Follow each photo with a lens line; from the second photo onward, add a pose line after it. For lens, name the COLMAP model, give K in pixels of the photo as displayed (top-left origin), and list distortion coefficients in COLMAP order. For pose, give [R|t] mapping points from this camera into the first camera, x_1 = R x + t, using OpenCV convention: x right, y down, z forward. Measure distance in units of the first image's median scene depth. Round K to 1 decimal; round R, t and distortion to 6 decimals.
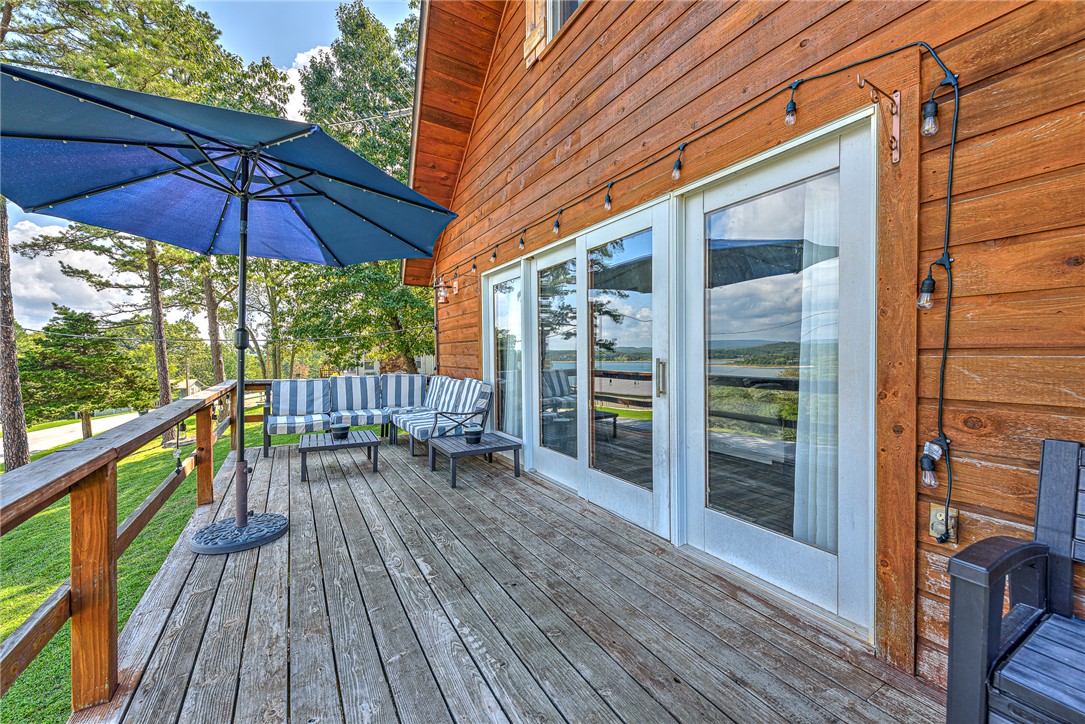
lens RADIAL K [[422.4, 0, 543.1], [0, 422.4, 363.7], [0, 0, 1]] dist [0.015722, -0.005150]
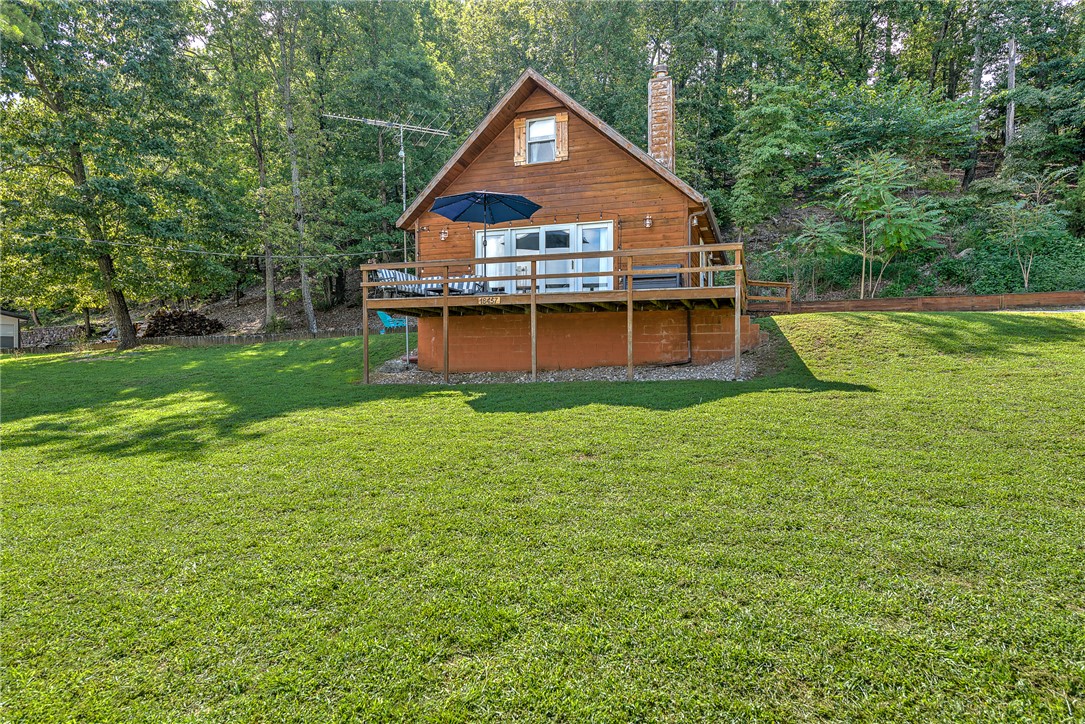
lens RADIAL K [[636.4, 0, 542.5], [0, 636.4, 362.0], [0, 0, 1]] dist [-0.000102, 0.000032]
pose [[0.761817, 0.011552, 0.647689, -2.491412], [0.010151, 0.999505, -0.029767, 0.730841], [-0.647713, 0.029252, 0.761323, -2.234287]]
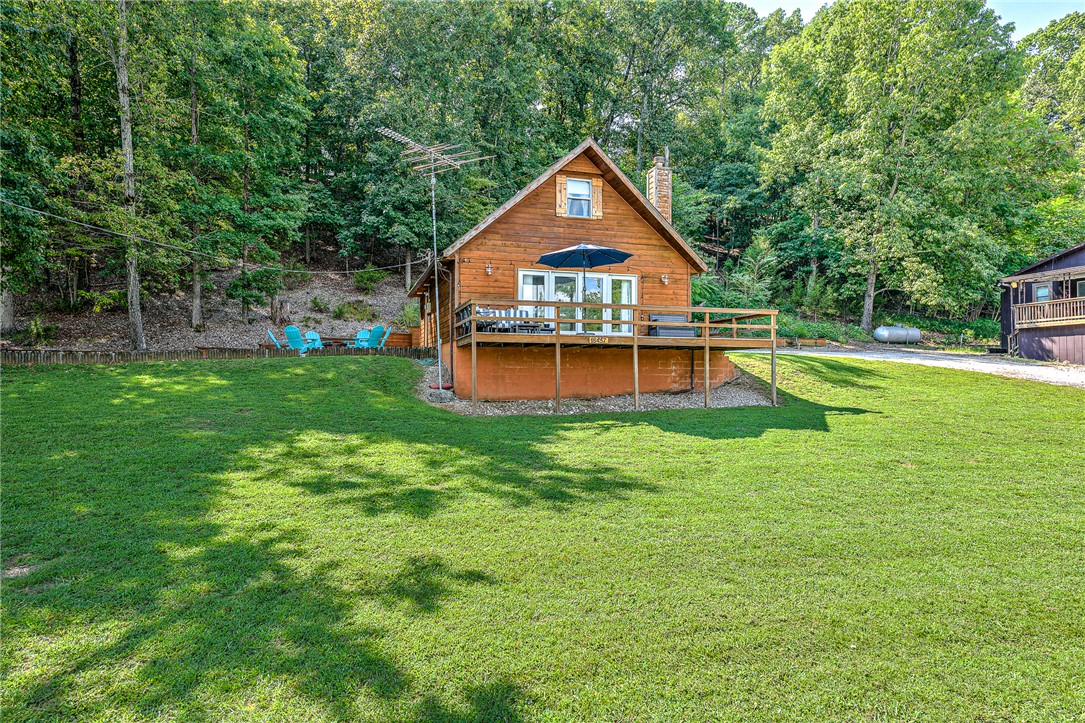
lens RADIAL K [[636.4, 0, 542.5], [0, 636.4, 361.5], [0, 0, 1]] dist [-0.000102, 0.000032]
pose [[0.234655, 0.030912, 0.971587, -4.422148], [0.020116, 0.999126, -0.036646, 0.567080], [-0.971871, 0.028144, 0.233828, -0.022729]]
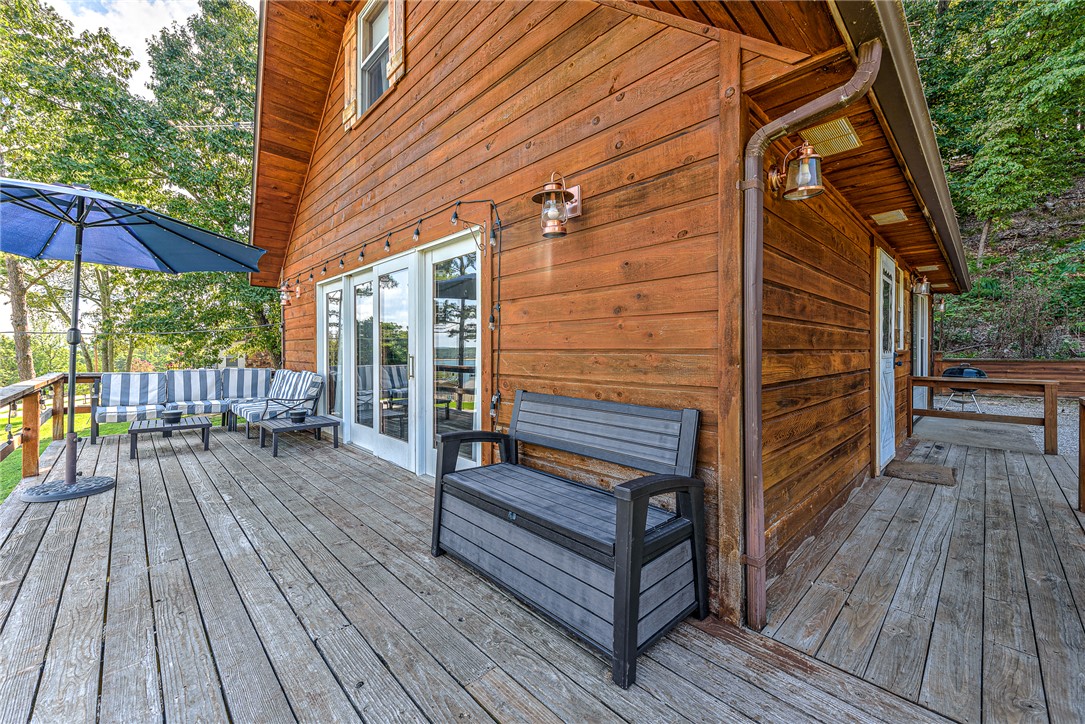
lens RADIAL K [[426.7, 0, 545.5], [0, 426.7, 353.6], [0, 0, 1]] dist [0.011397, -0.005208]
pose [[0.972786, 0.007656, 0.231579, 0.236766], [-0.003342, 0.999814, -0.019015, 0.008418], [-0.231681, 0.017724, 0.972630, -0.370982]]
